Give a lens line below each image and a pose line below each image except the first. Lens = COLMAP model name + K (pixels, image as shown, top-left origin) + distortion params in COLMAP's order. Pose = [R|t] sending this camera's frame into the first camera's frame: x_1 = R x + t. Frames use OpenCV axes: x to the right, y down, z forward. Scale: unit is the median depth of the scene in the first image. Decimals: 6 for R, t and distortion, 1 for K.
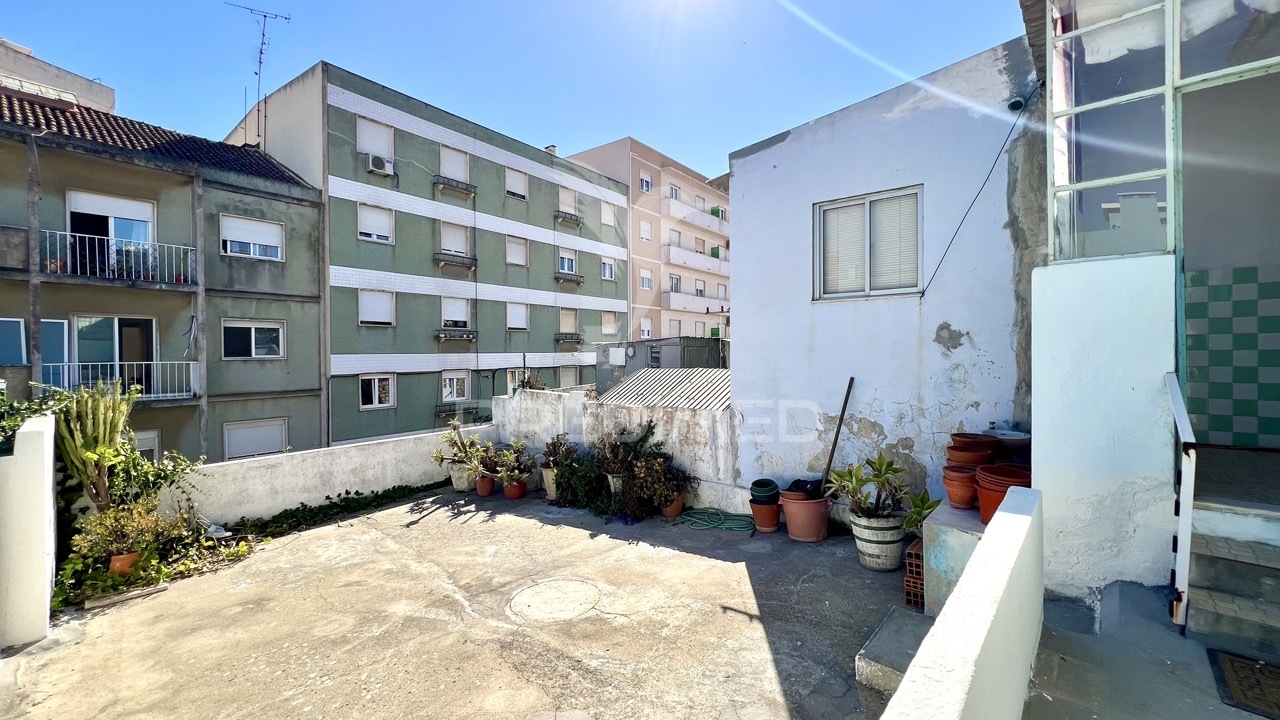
lens RADIAL K [[513.0, 0, 640.0], [0, 513.0, 360.0], [0, 0, 1]] dist [-0.002073, -0.000005]
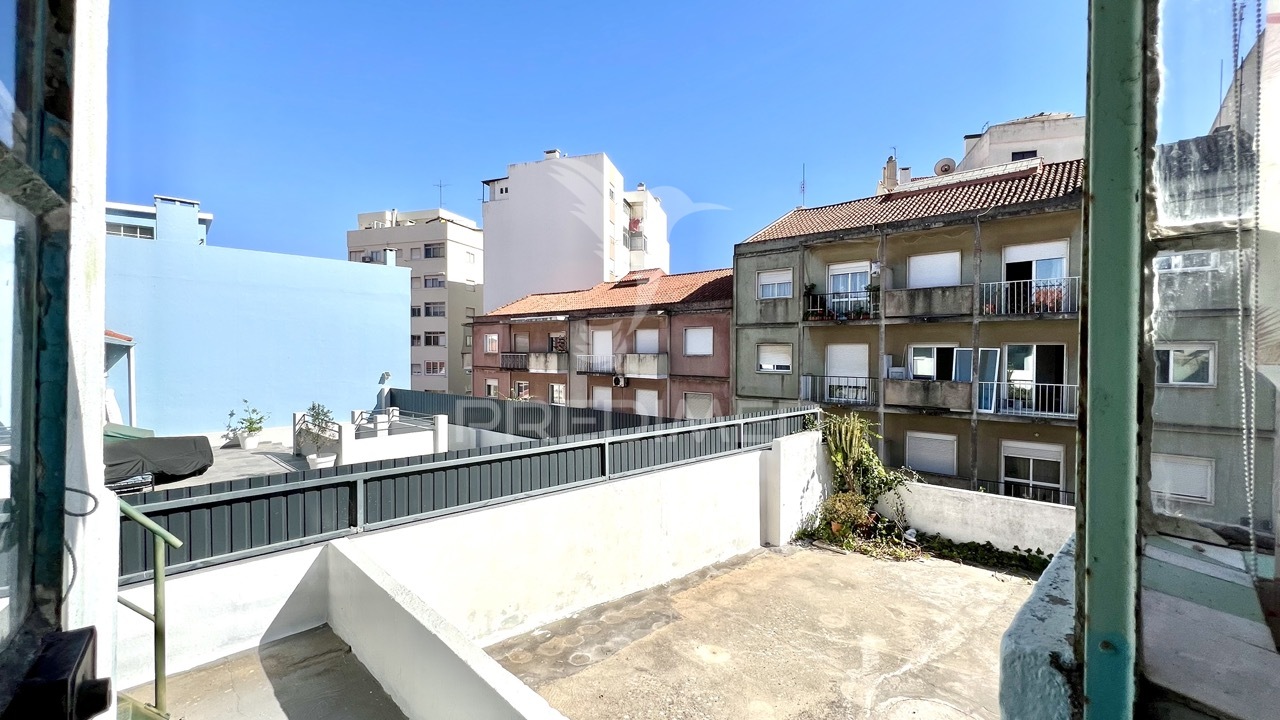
lens RADIAL K [[513.0, 0, 640.0], [0, 513.0, 360.0], [0, 0, 1]] dist [-0.002073, -0.000005]
pose [[-0.058398, 0.021782, -0.998056, 0.616869], [-0.021976, 0.999492, 0.023100, -0.154408], [0.998051, 0.023282, -0.057890, 0.433842]]
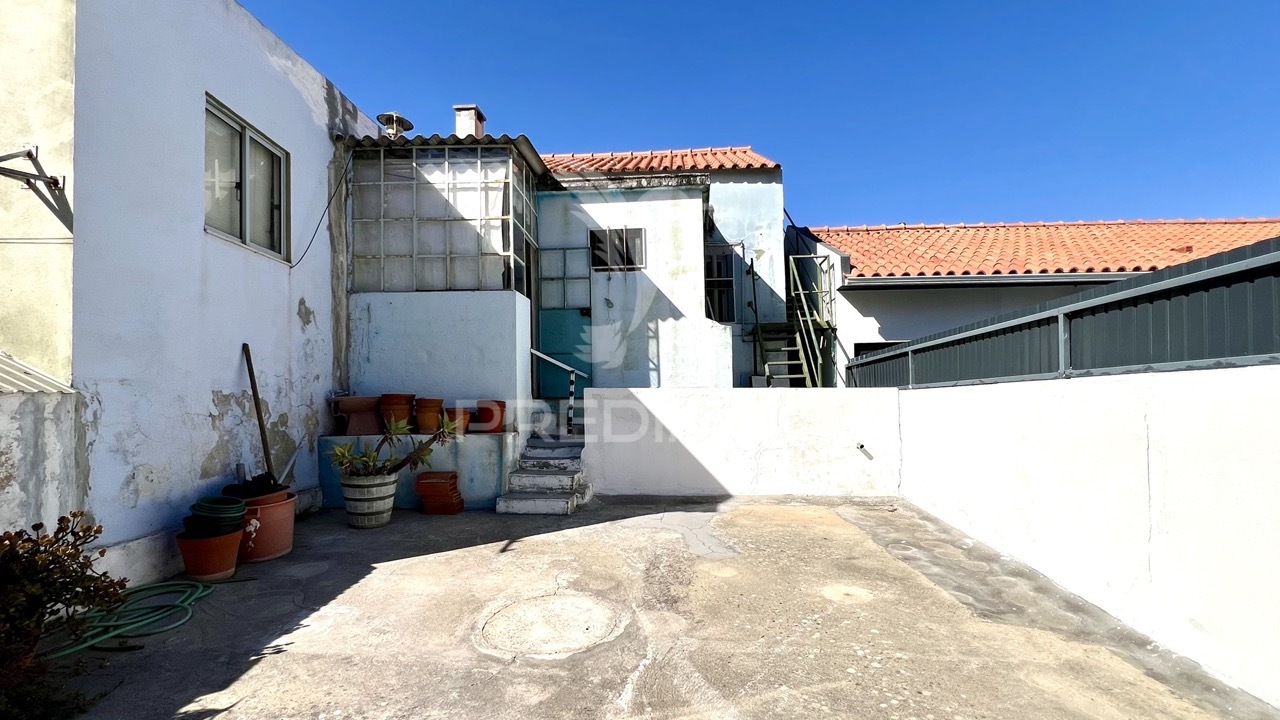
lens RADIAL K [[567.6, 0, 671.2], [0, 567.6, 363.5], [0, 0, 1]] dist [-0.000309, -0.000047]
pose [[-0.669800, 0.071826, 0.739060, -0.707262], [0.032448, 0.997191, -0.067506, 0.153151], [-0.741832, -0.021234, -0.670249, 1.166489]]
